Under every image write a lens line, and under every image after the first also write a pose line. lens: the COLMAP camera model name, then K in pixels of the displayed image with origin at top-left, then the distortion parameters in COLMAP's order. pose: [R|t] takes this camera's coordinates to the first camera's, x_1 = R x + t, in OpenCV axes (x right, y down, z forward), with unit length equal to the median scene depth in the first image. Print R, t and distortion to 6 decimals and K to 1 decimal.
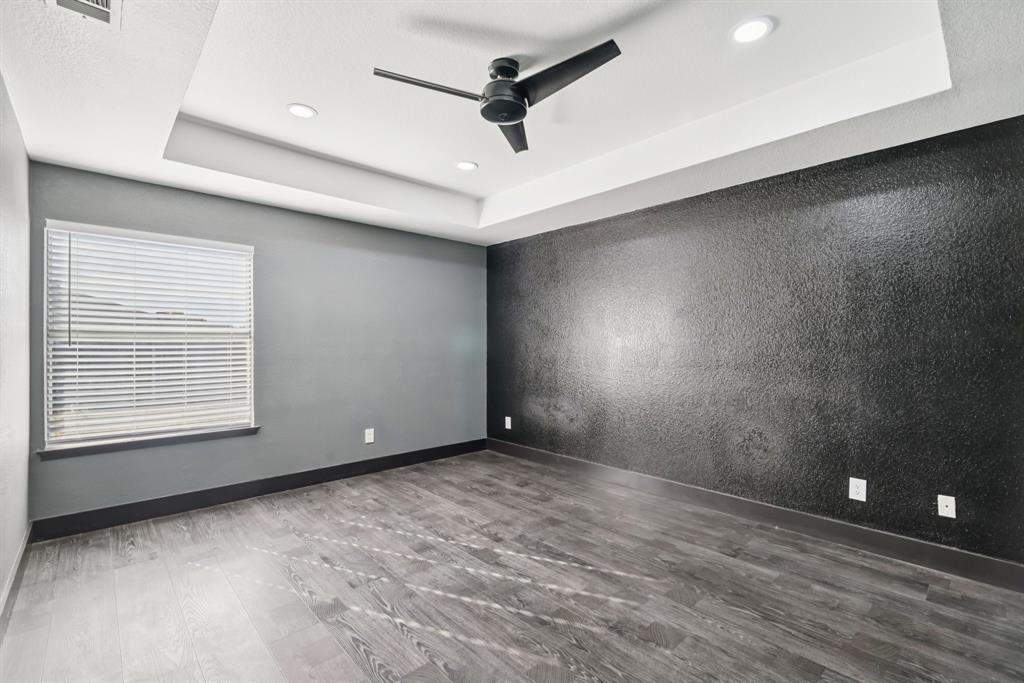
lens RADIAL K [[449.7, 0, 512.0], [0, 449.7, 341.5], [0, 0, 1]] dist [-0.000021, -0.000105]
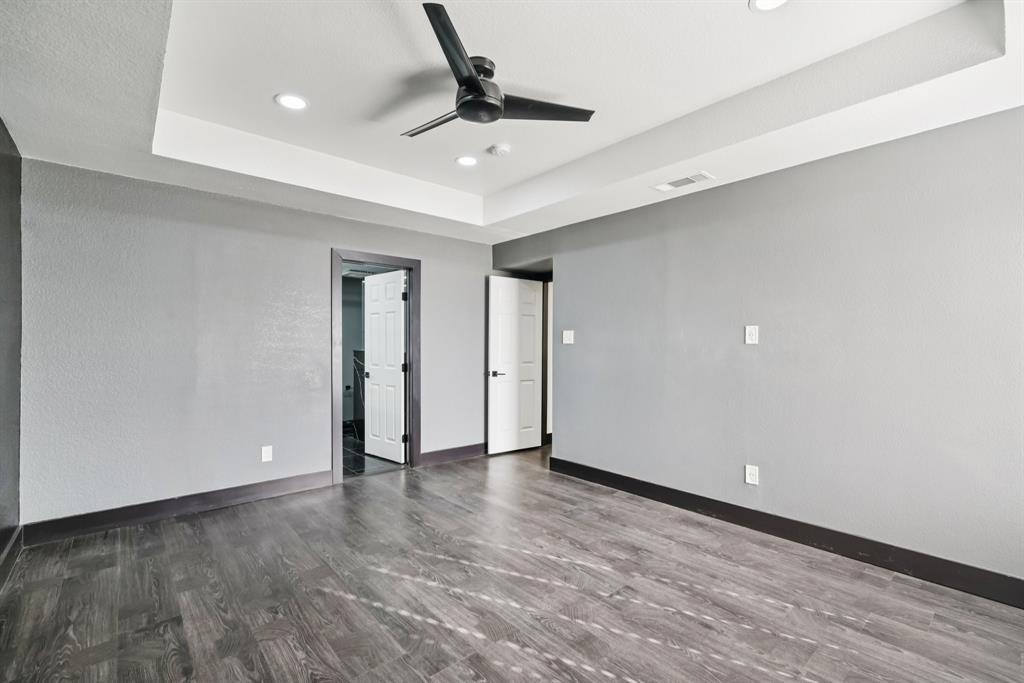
lens RADIAL K [[449.7, 0, 512.0], [0, 449.7, 341.5], [0, 0, 1]] dist [-0.000021, -0.000105]
pose [[-0.999535, -0.003209, 0.030331, -0.115620], [-0.003661, 0.999883, -0.014870, 0.011380], [-0.030280, -0.014974, -0.999429, 1.915480]]
